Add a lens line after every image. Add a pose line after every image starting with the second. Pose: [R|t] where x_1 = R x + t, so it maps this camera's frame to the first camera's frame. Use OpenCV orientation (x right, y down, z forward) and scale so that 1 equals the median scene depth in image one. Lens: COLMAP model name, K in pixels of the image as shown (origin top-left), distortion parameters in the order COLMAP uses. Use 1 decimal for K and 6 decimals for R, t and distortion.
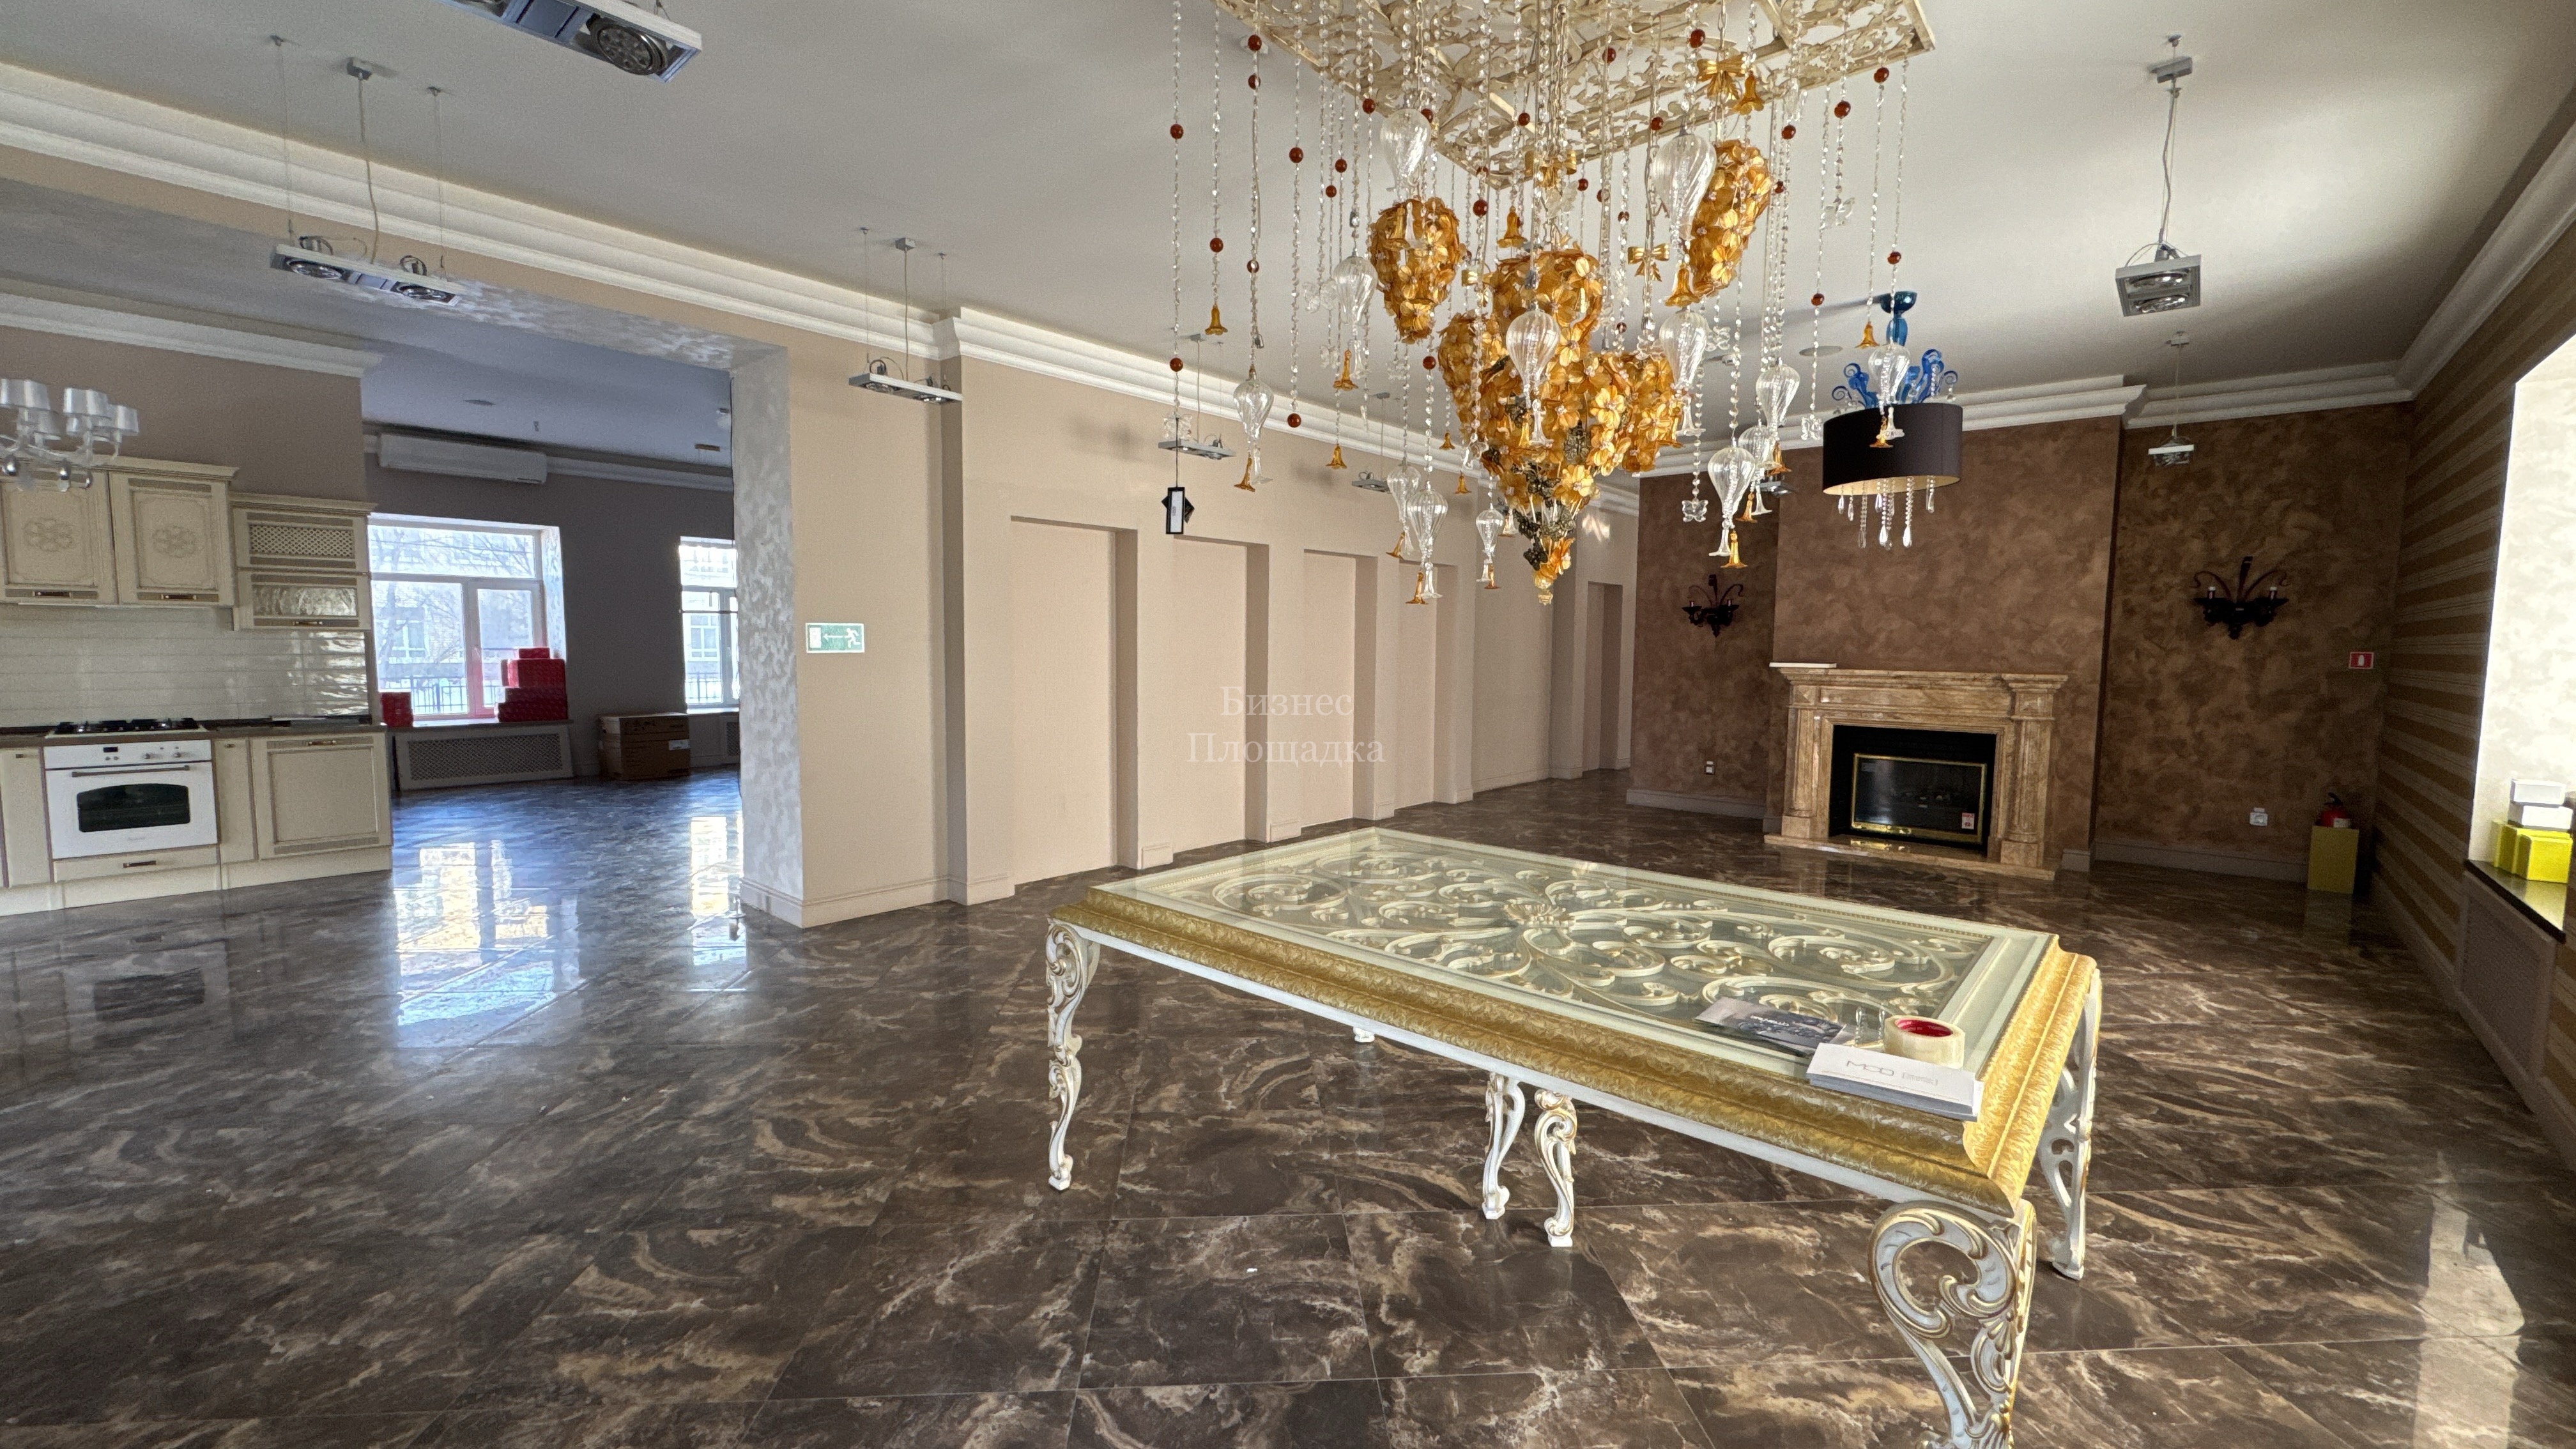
lens RADIAL K [[1029.8, 0, 1290.0], [0, 1029.8, 721.6], [0, 0, 1]] dist [-0.000568, -0.000588]
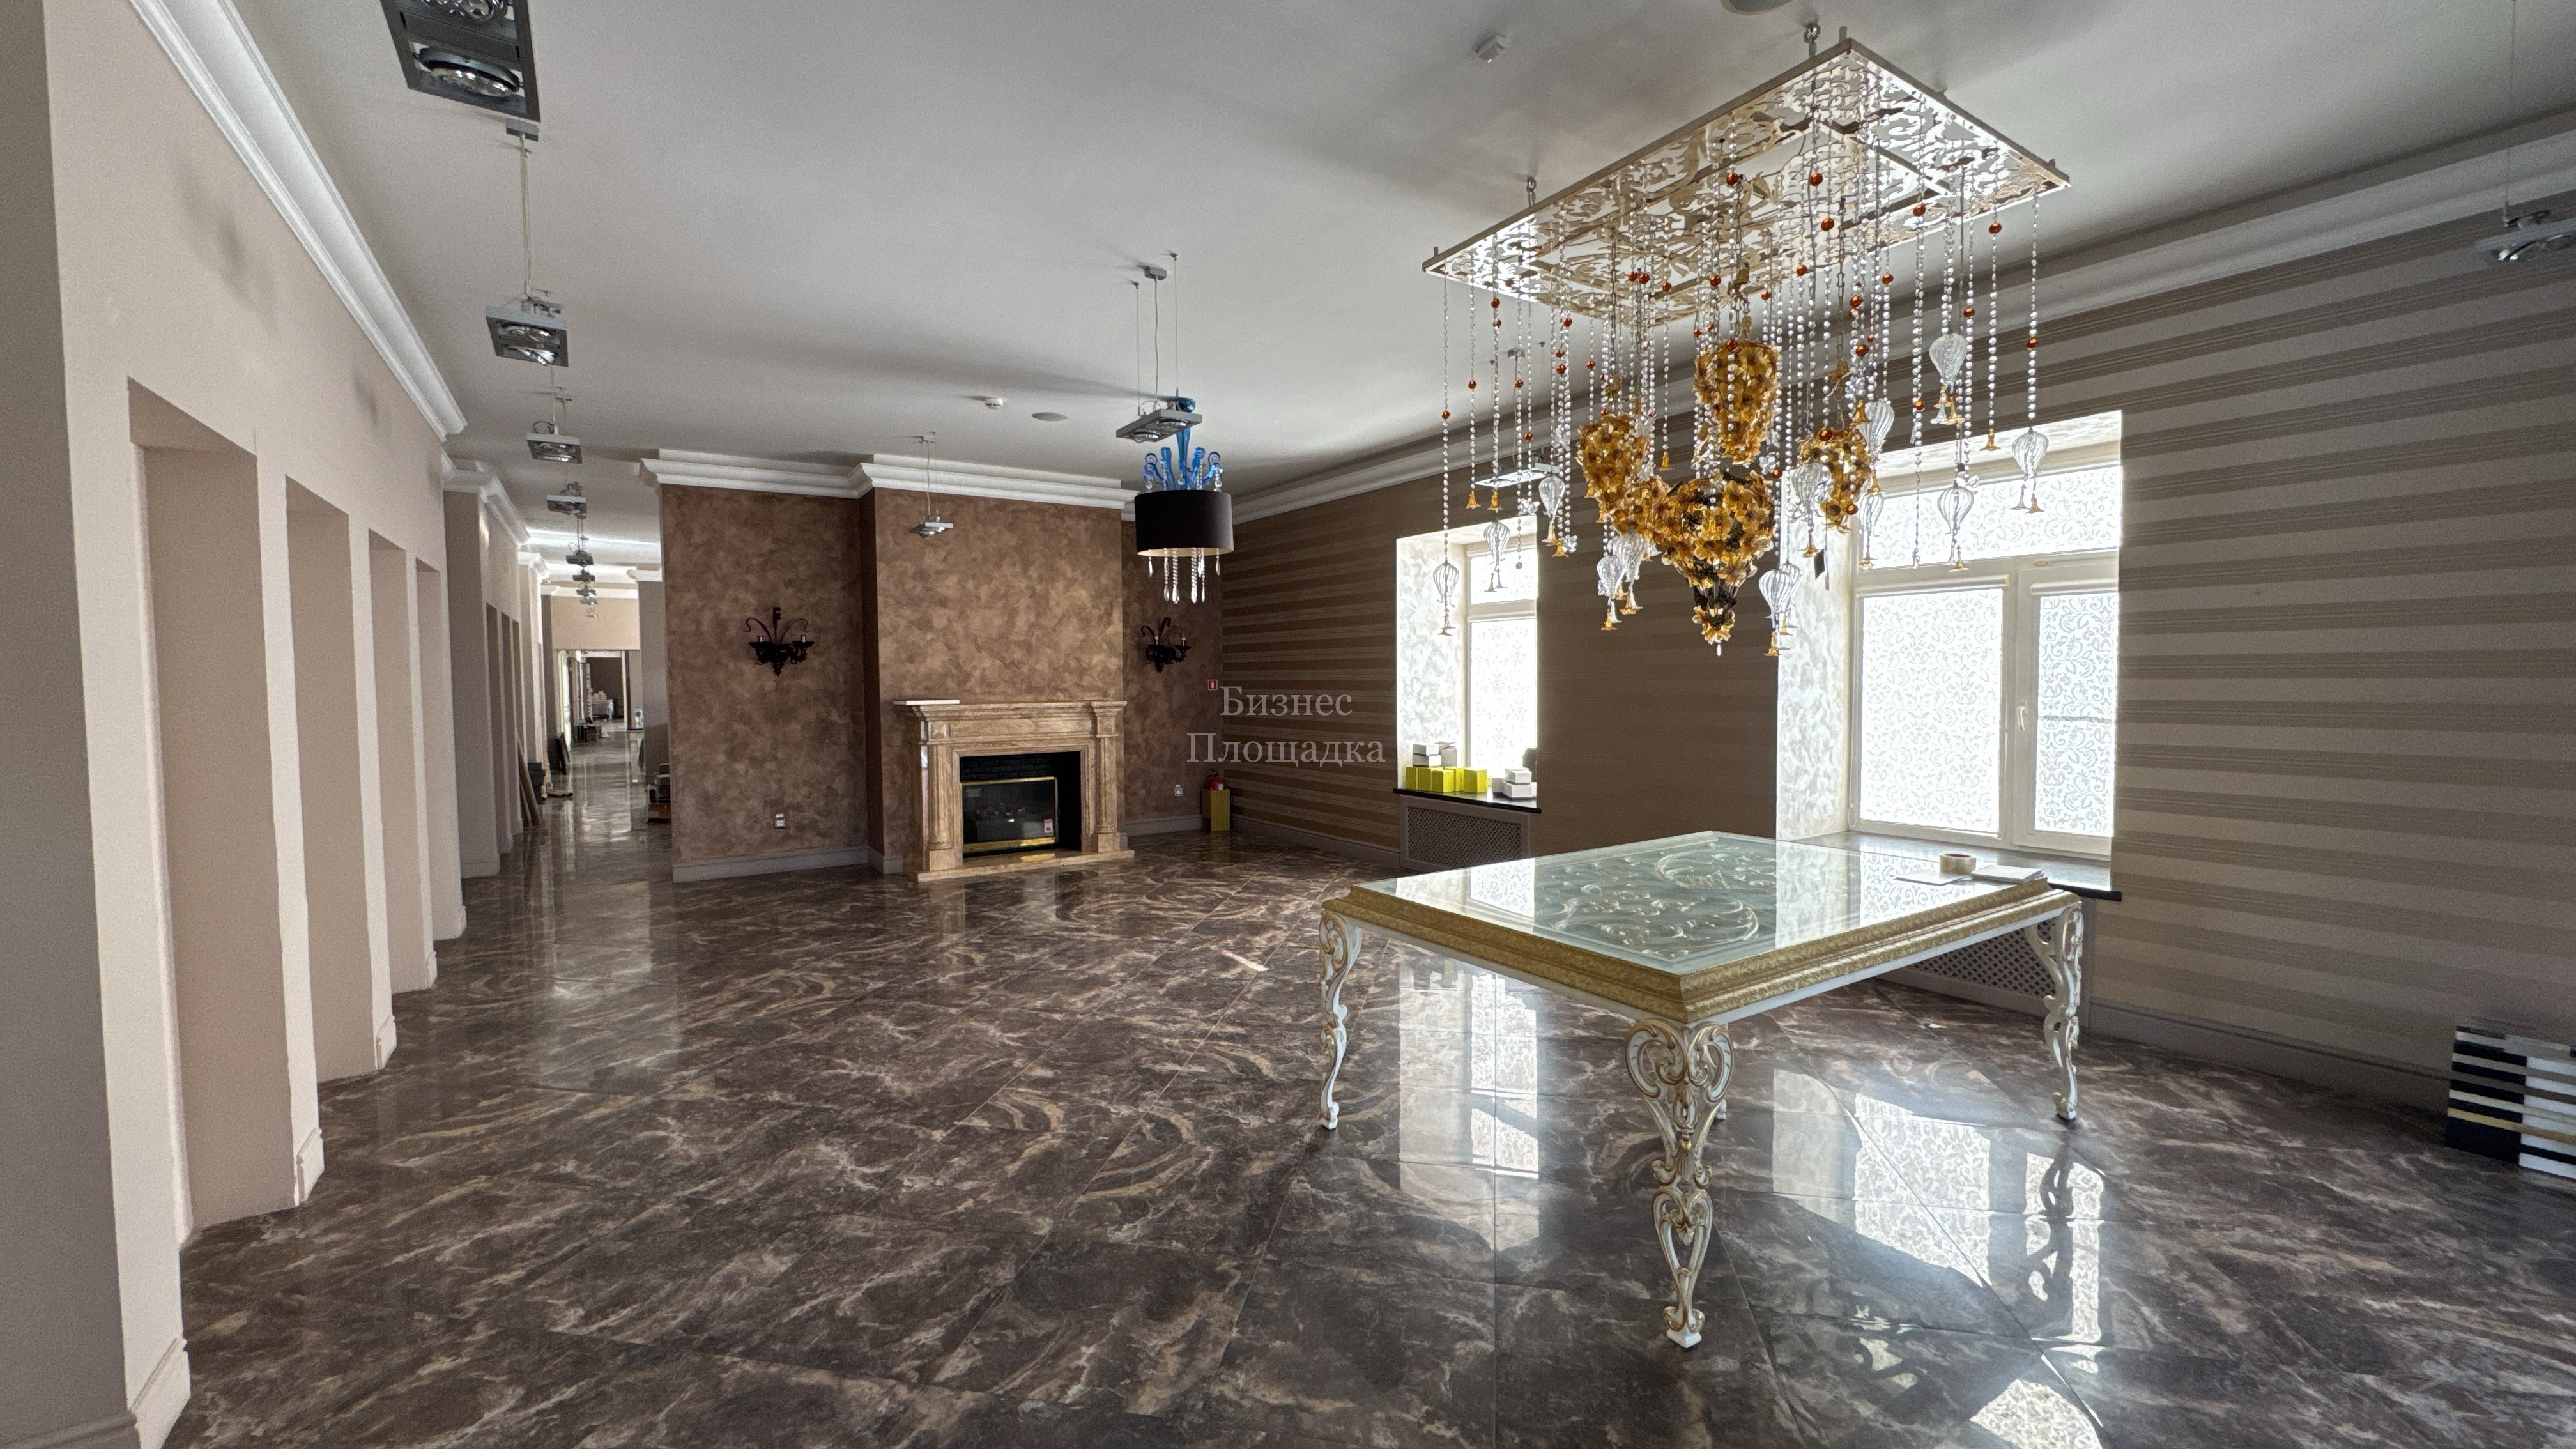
lens RADIAL K [[1029.8, 0, 1291.1], [0, 1029.8, 724.1], [0, 0, 1]] dist [-0.000568, -0.000588]
pose [[0.255459, -0.059994, 0.964957, -0.435709], [0.087530, 0.995409, 0.038714, -0.044994], [-0.962849, 0.074573, 0.259538, 0.422738]]
